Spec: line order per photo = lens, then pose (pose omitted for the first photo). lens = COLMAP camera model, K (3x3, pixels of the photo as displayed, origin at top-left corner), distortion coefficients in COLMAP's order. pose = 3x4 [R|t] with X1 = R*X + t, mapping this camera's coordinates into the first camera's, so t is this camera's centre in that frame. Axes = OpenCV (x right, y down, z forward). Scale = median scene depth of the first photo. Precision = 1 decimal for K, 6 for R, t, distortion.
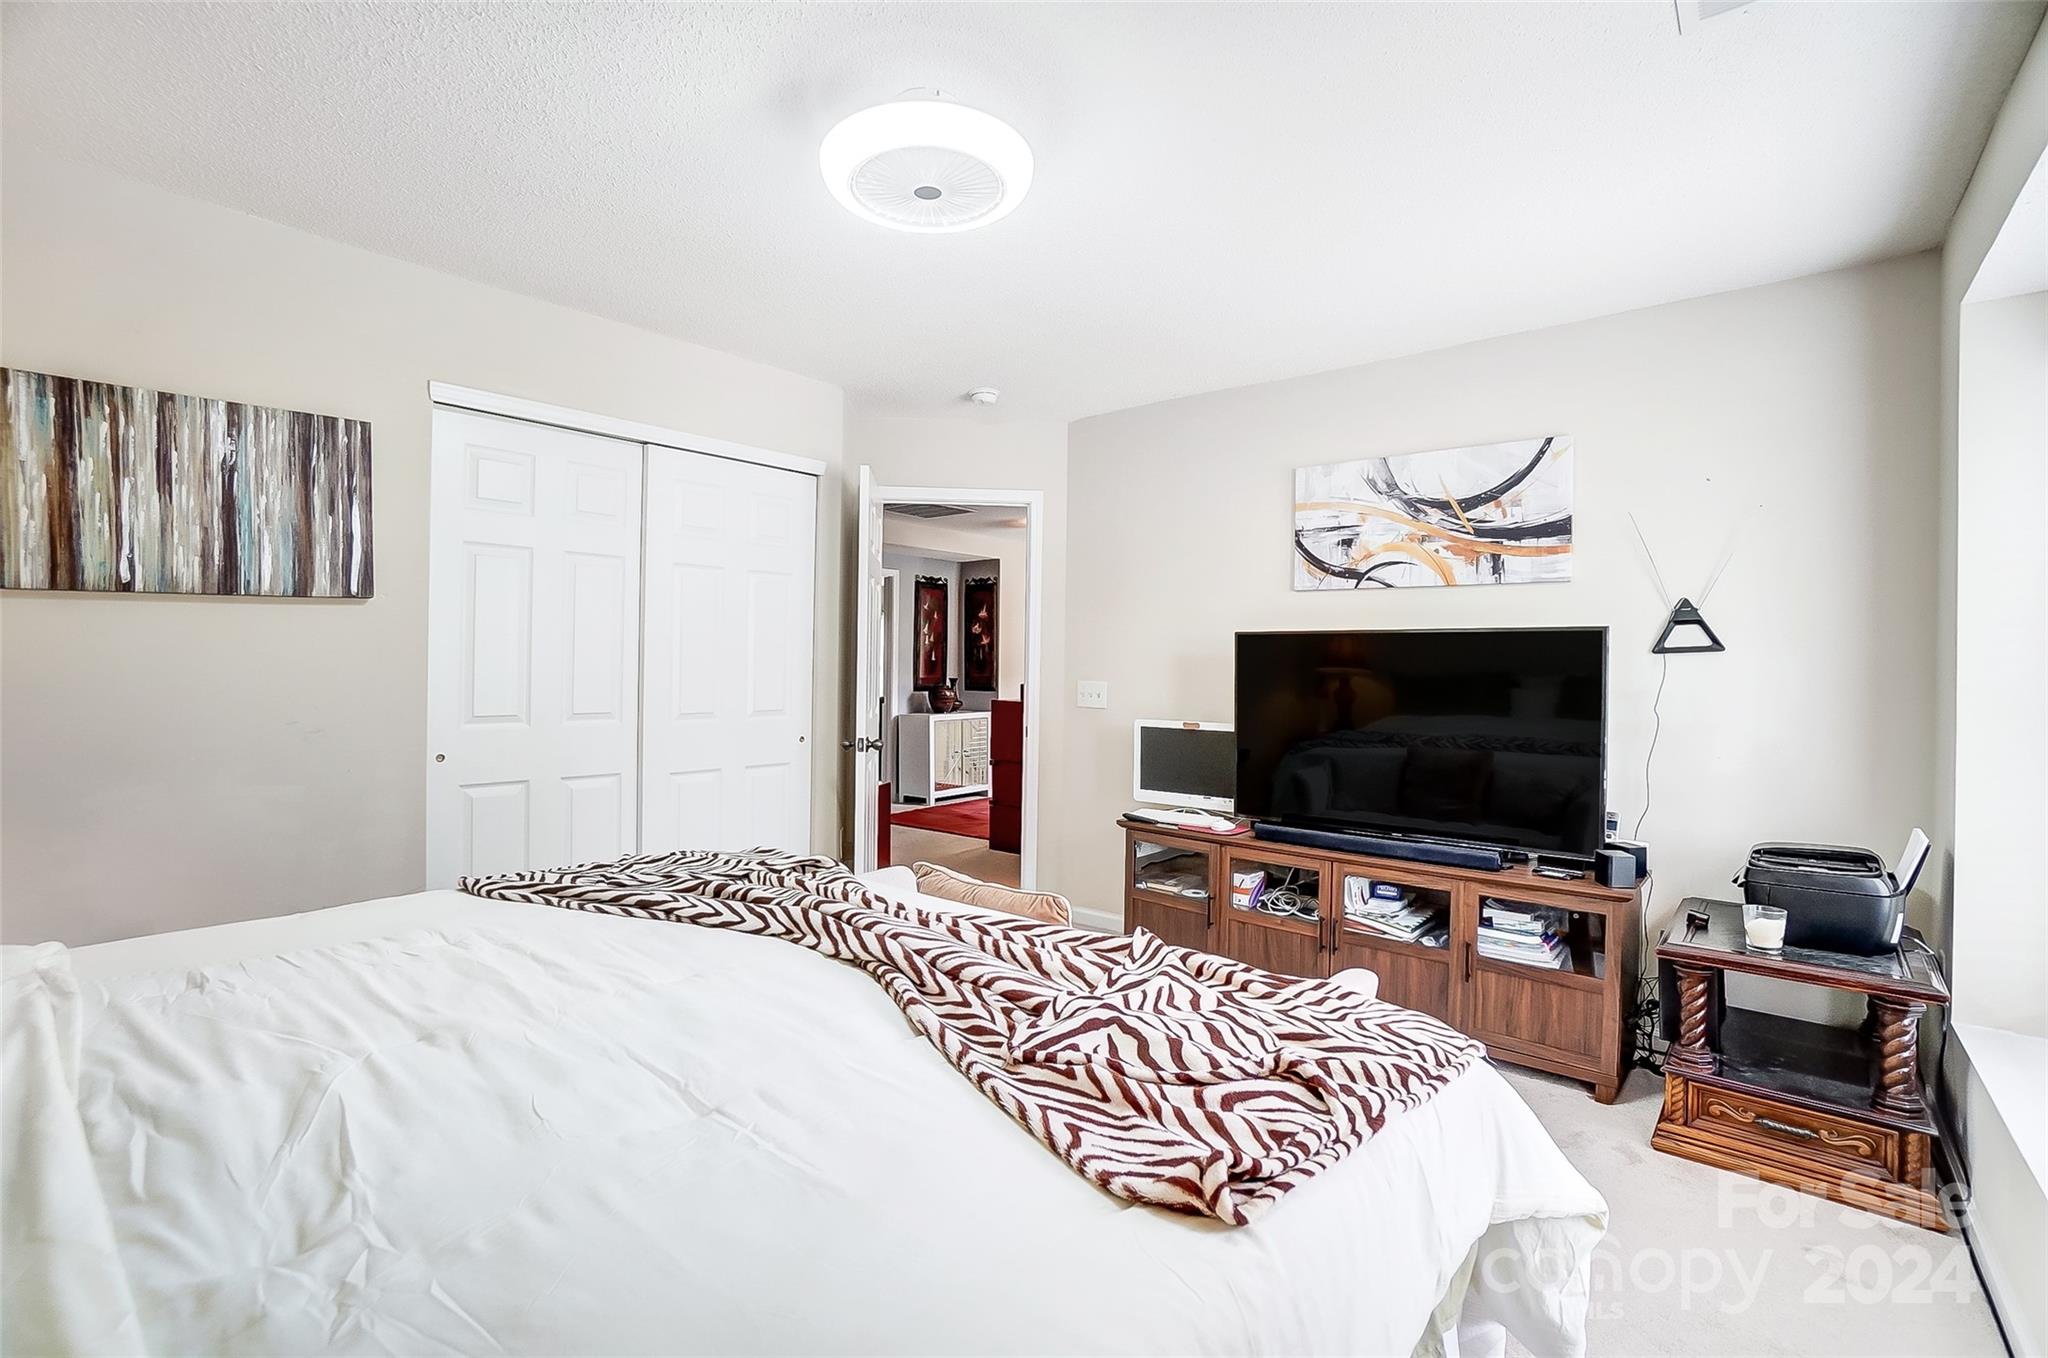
lens RADIAL K [[919.7, 0, 1023.1], [0, 919.7, 675.1], [0, 0, 1]] dist [-0.042276, 0.008574]
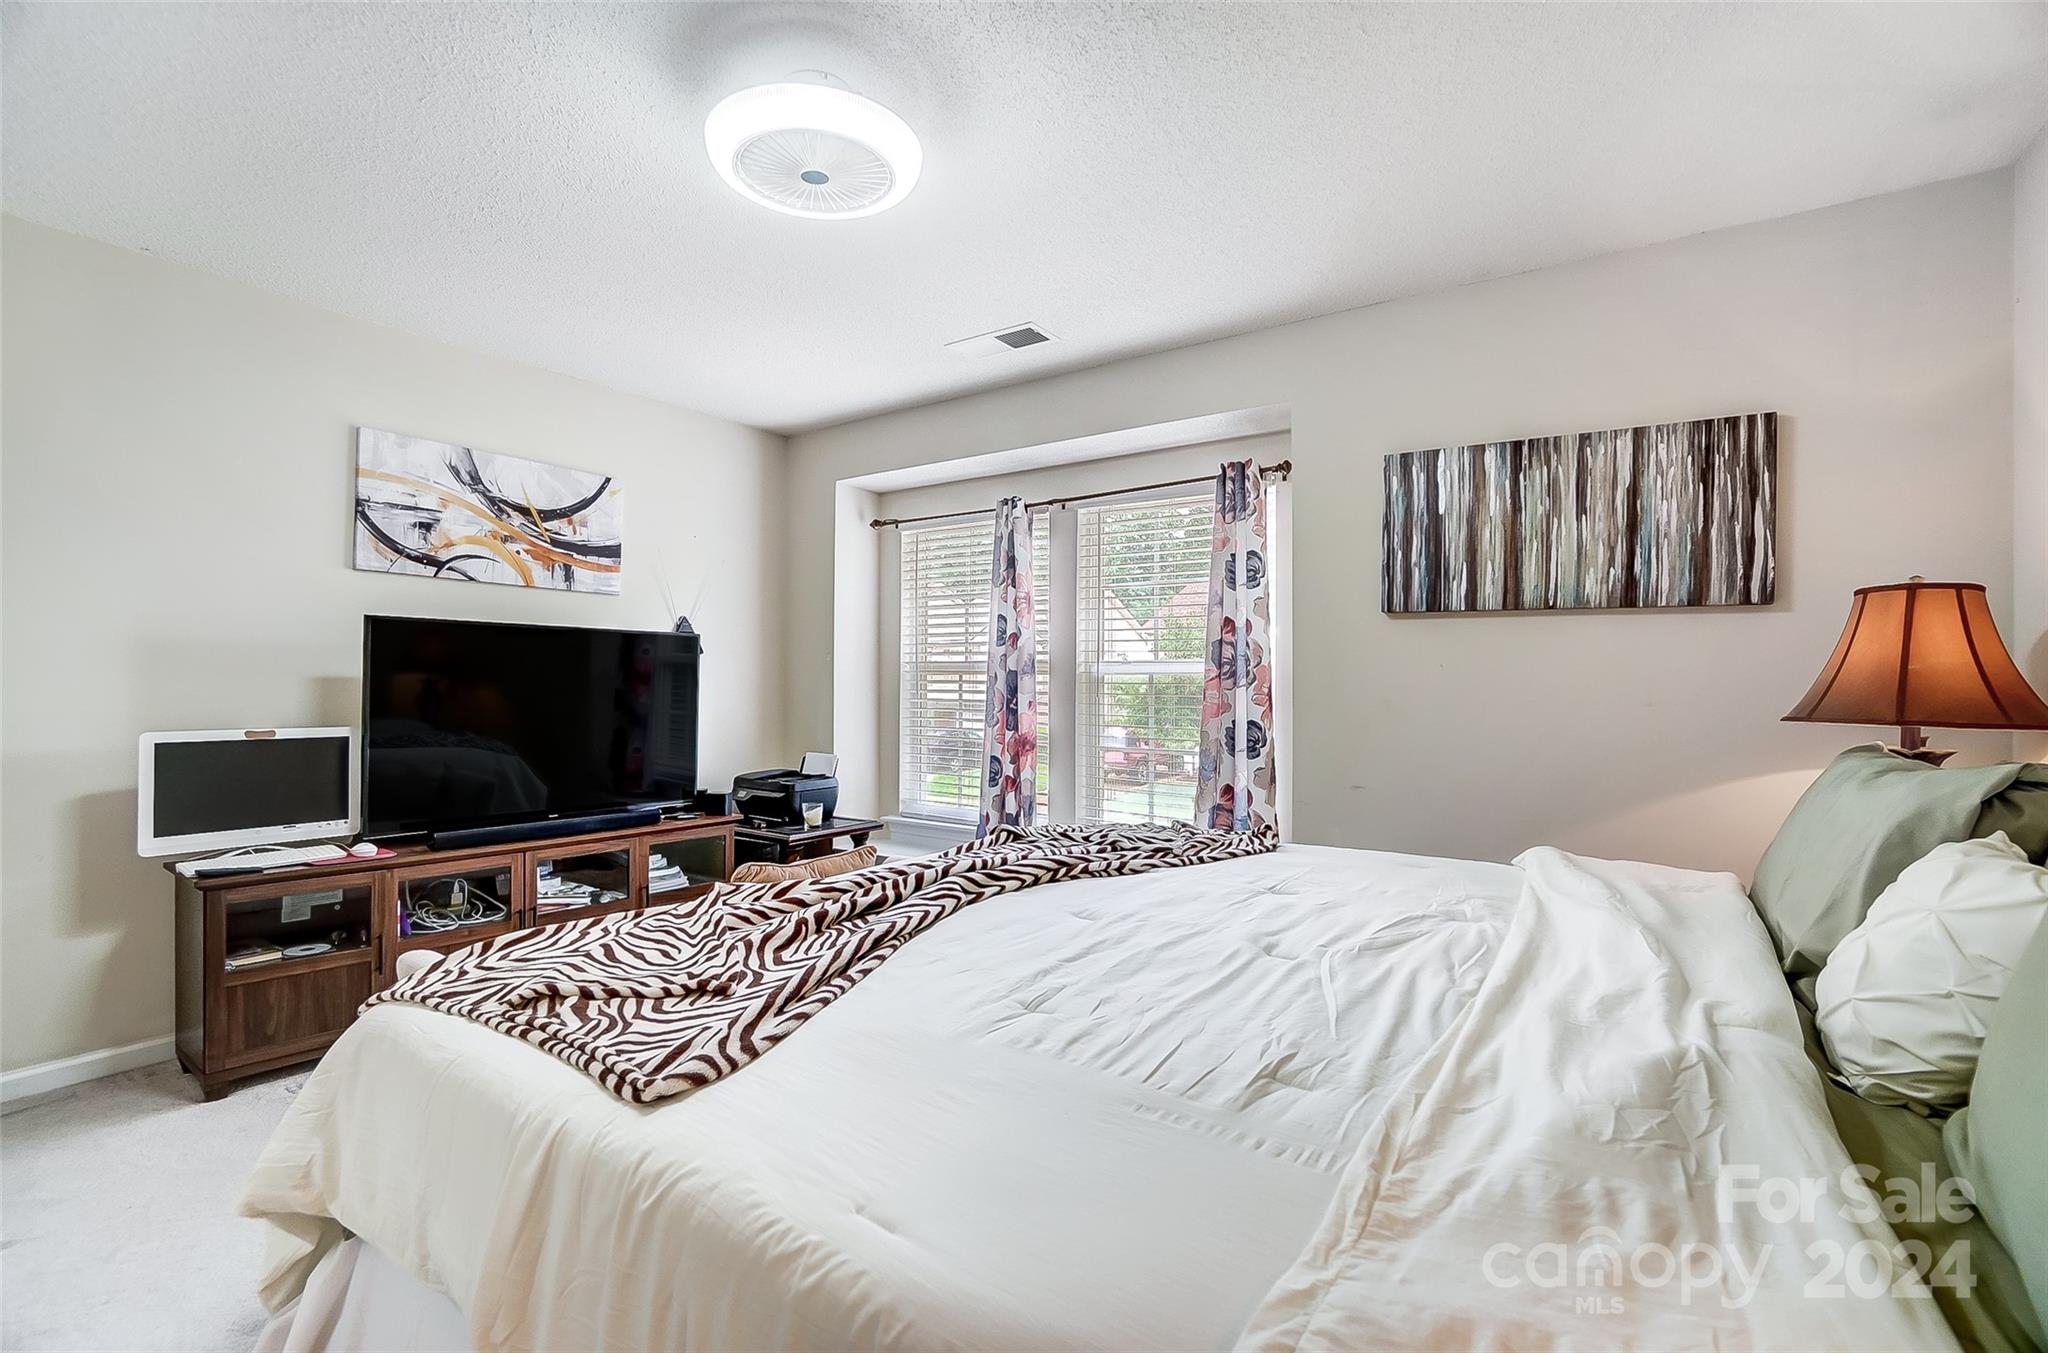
lens RADIAL K [[926.1, 0, 1017.4], [0, 926.1, 682.0], [0, 0, 1]] dist [-0.062343, 0.022769]
pose [[-0.095604, -0.006453, 0.995399, -0.661837], [0.002604, 0.999974, 0.006732, 0.010171], [-0.995416, 0.003236, -0.095584, 0.515755]]
